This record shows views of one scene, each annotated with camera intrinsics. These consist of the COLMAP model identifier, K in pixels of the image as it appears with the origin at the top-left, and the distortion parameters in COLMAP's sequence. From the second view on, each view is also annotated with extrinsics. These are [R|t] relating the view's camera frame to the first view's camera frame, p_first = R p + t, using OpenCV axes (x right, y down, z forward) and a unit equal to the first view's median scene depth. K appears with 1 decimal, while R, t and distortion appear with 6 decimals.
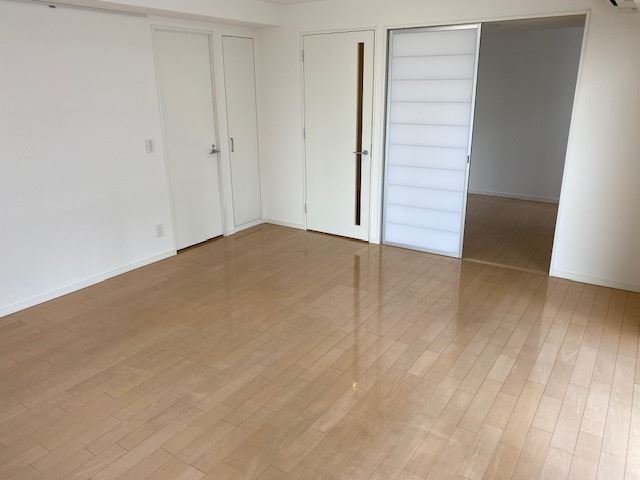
lens RADIAL K [[494.4, 0, 320.0], [0, 494.4, 240.0], [0, 0, 1]] dist [0.039143, -0.001564]
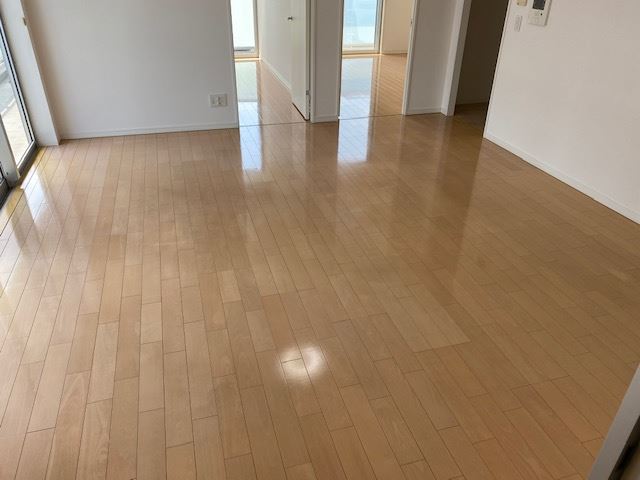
lens RADIAL K [[494.4, 0, 320.0], [0, 494.4, 240.0], [0, 0, 1]] dist [0.039143, -0.001564]
pose [[-0.646060, 0.382565, -0.660492, 0.655360], [-0.245831, 0.714930, 0.654555, -0.439438], [0.722616, 0.585251, -0.367841, 1.378188]]
